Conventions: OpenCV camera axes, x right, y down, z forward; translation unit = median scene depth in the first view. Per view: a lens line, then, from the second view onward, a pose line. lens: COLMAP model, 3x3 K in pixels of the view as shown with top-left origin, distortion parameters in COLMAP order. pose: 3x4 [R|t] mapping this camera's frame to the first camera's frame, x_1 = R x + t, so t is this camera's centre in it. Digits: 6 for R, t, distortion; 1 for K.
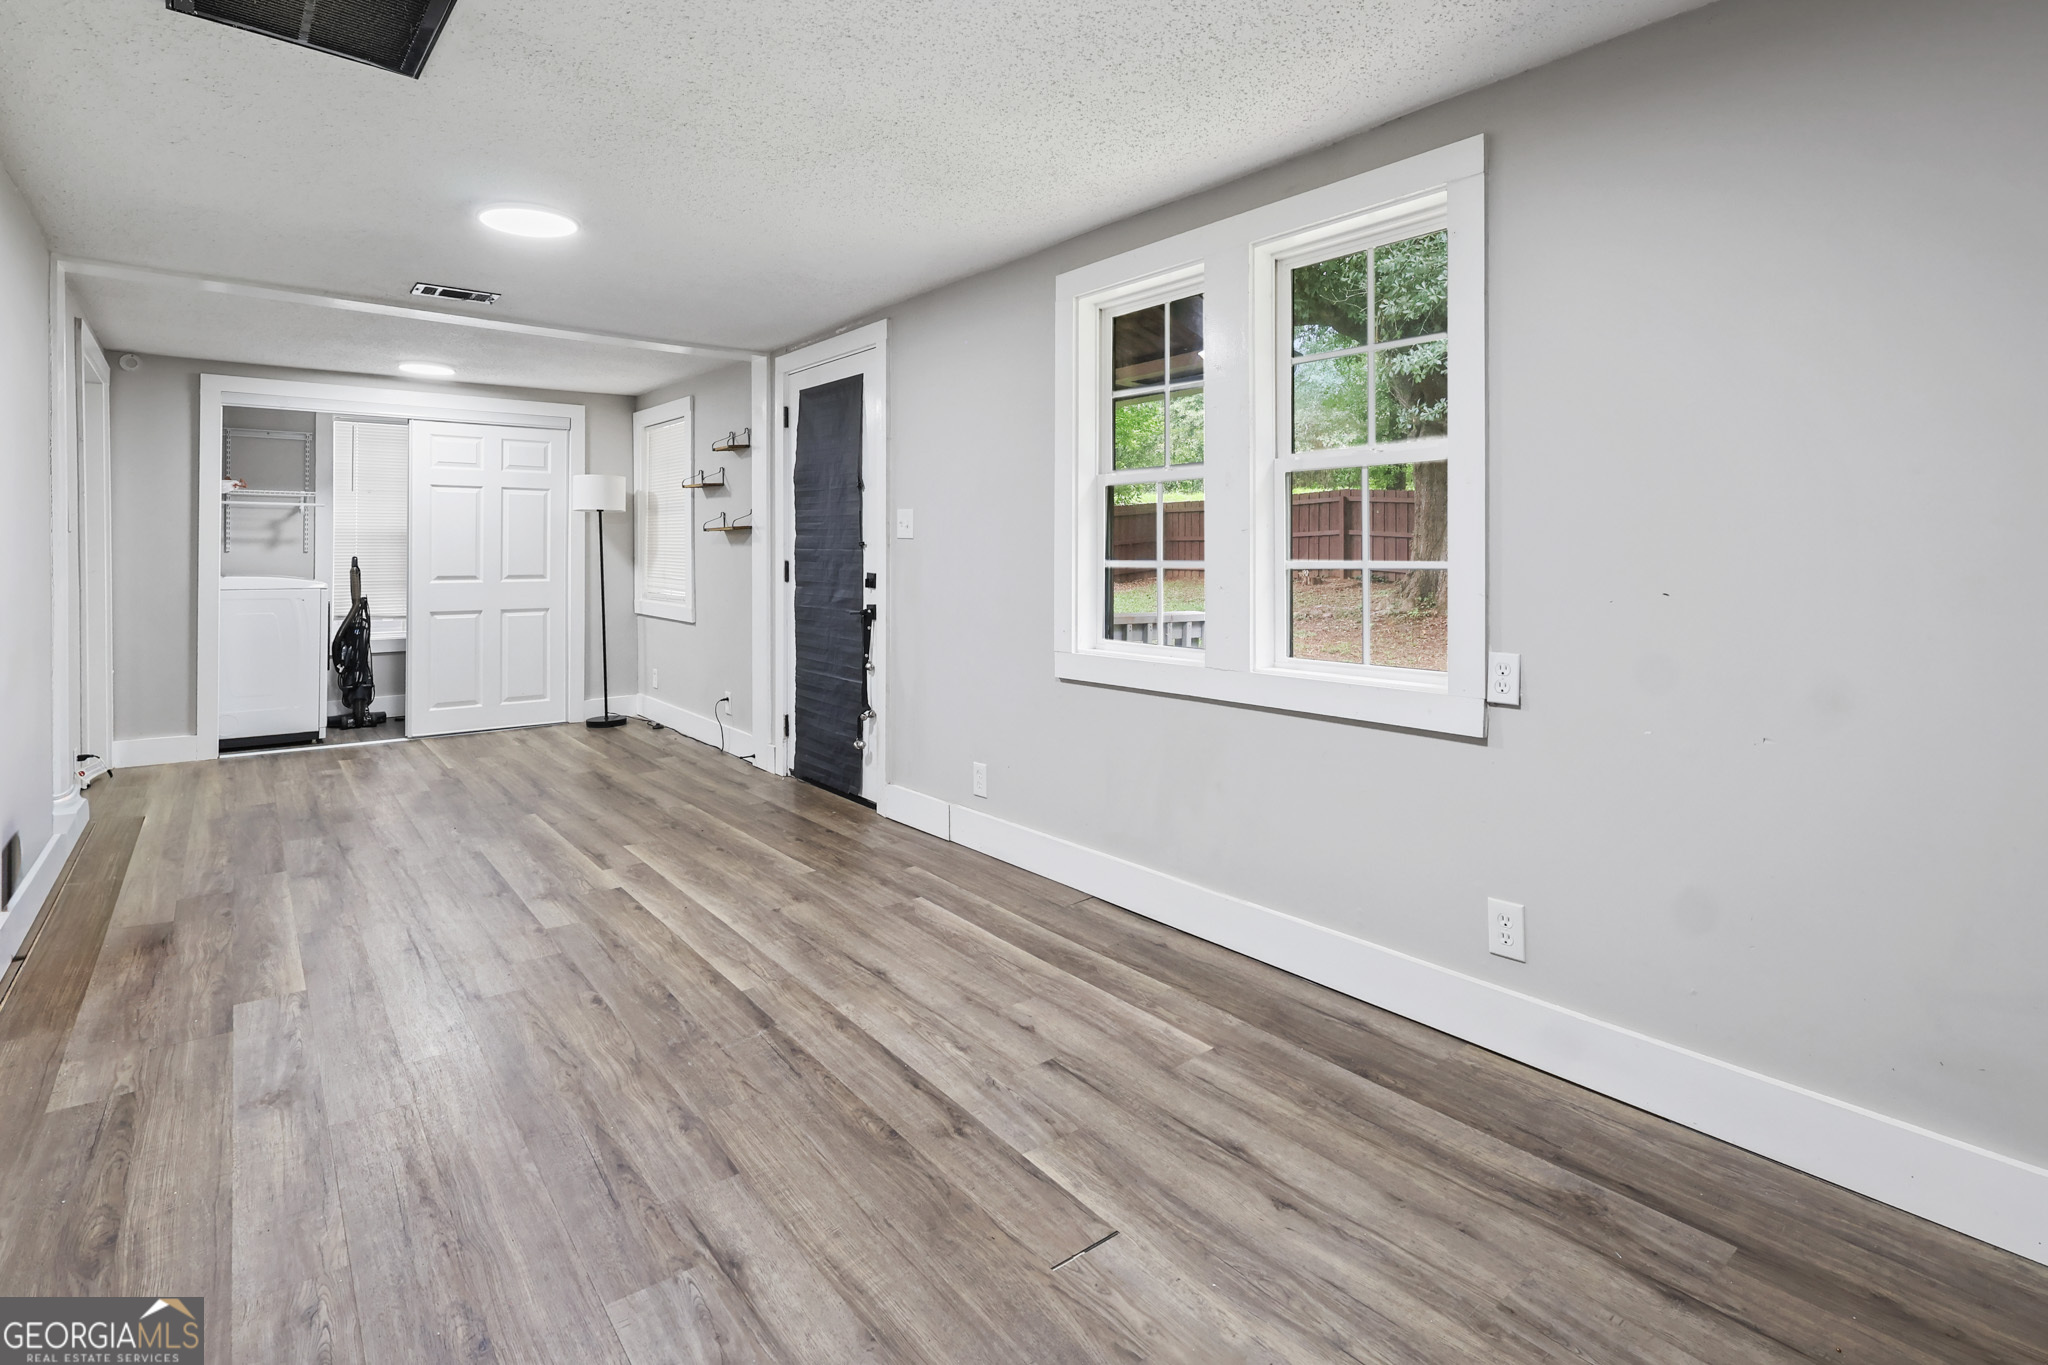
lens RADIAL K [[981.8, 0, 1010.0], [0, 981.8, 674.6], [0, 0, 1]] dist [-0.001615, -0.000246]
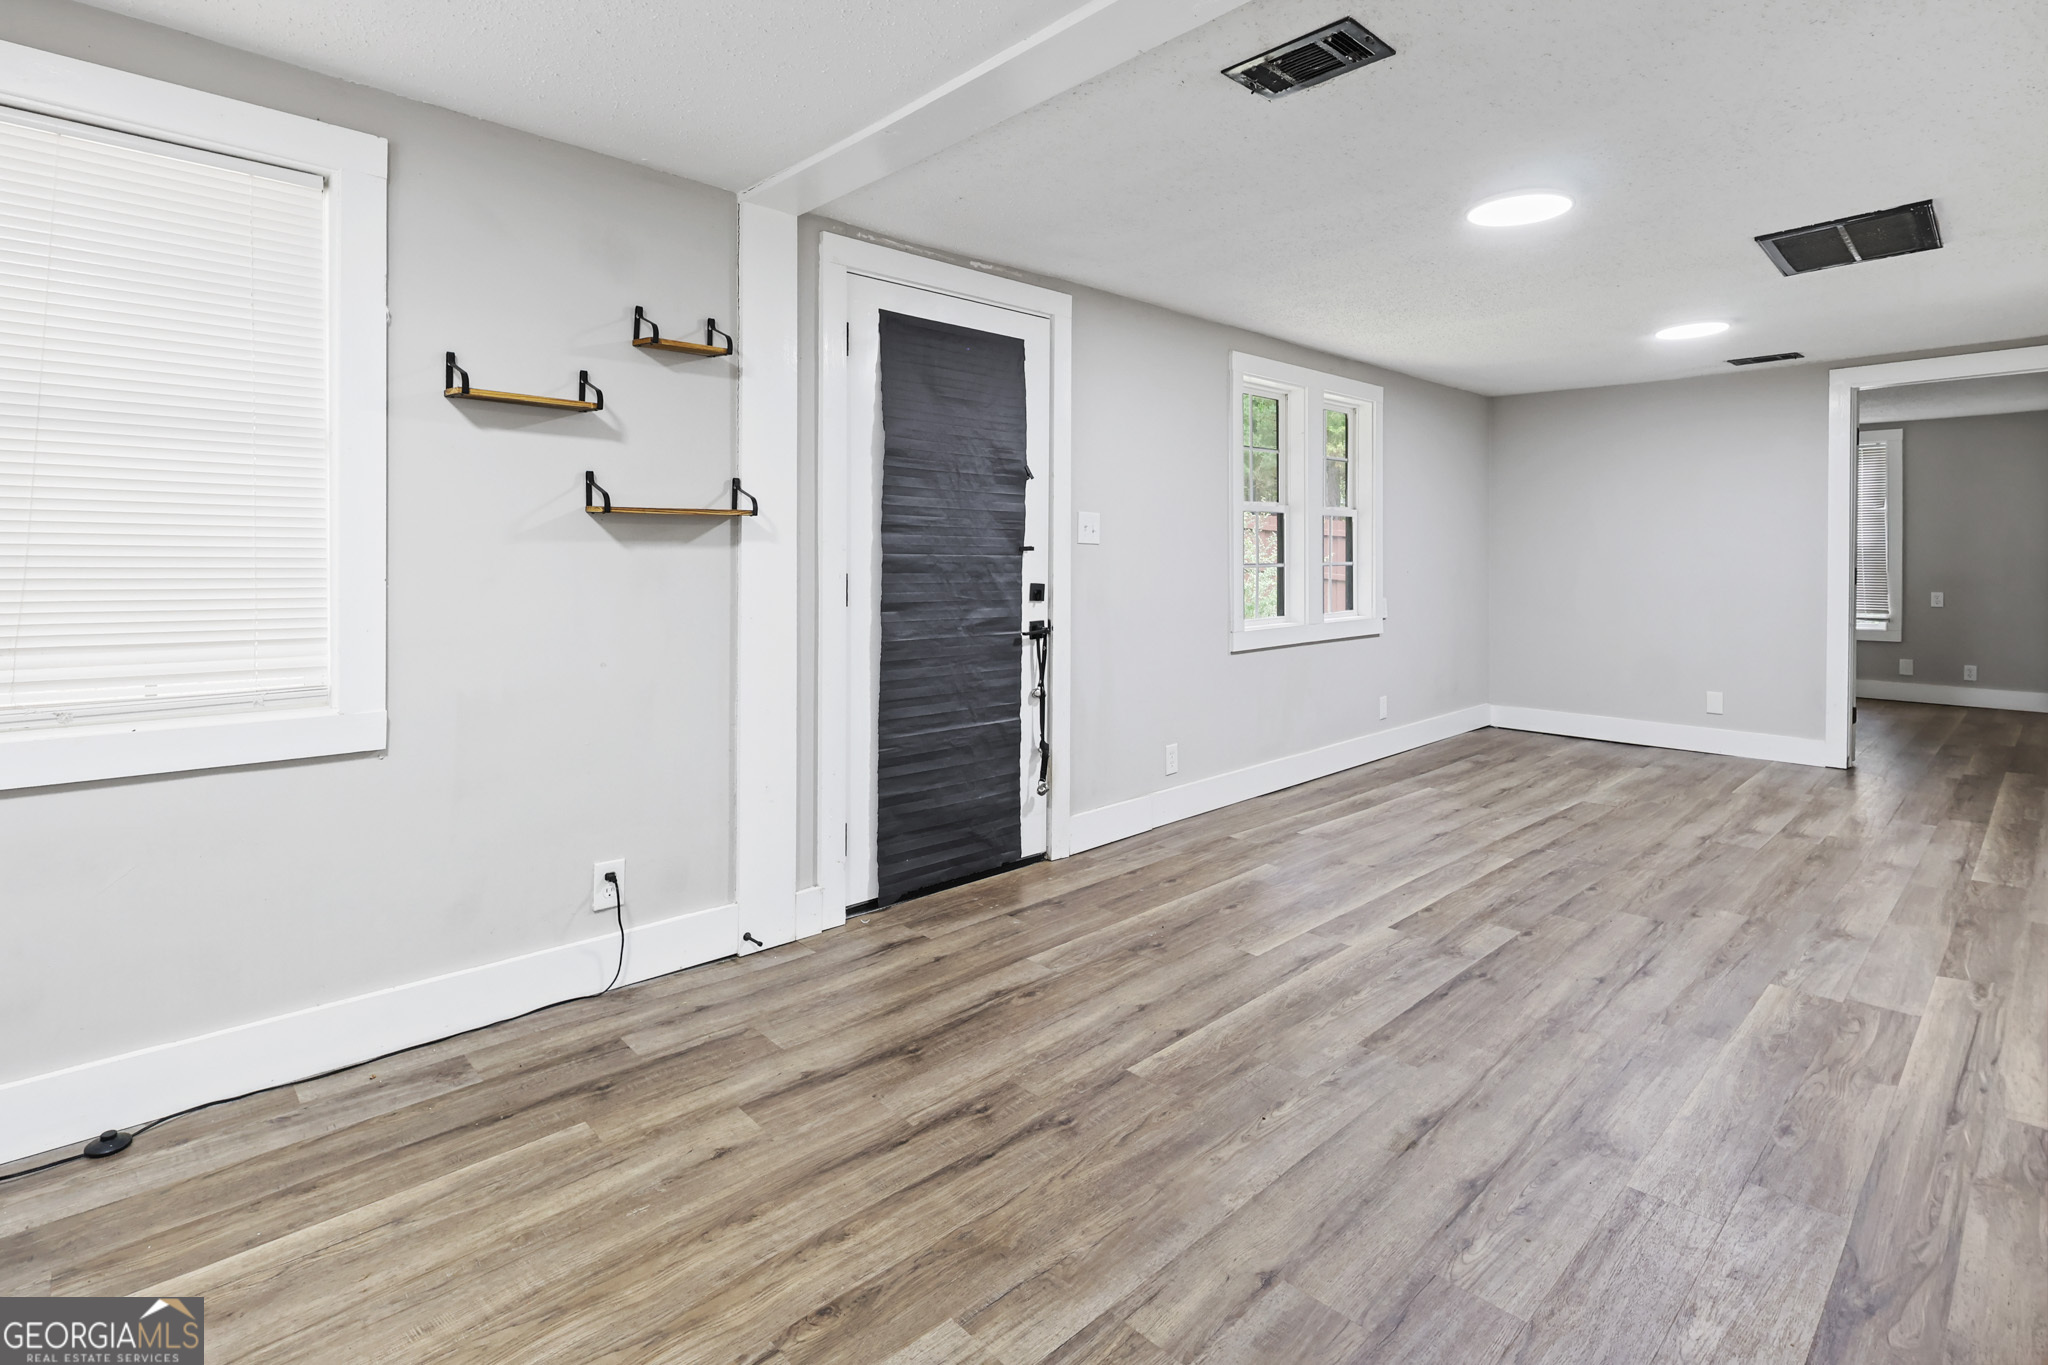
lens RADIAL K [[981.8, 0, 1011.7], [0, 981.8, 676.2], [0, 0, 1]] dist [-0.001615, -0.000246]
pose [[-0.081079, -0.120979, 0.989338, -0.978312], [0.124869, 0.983553, 0.130505, -0.137327], [-0.988855, 0.134119, -0.064639, 1.085037]]
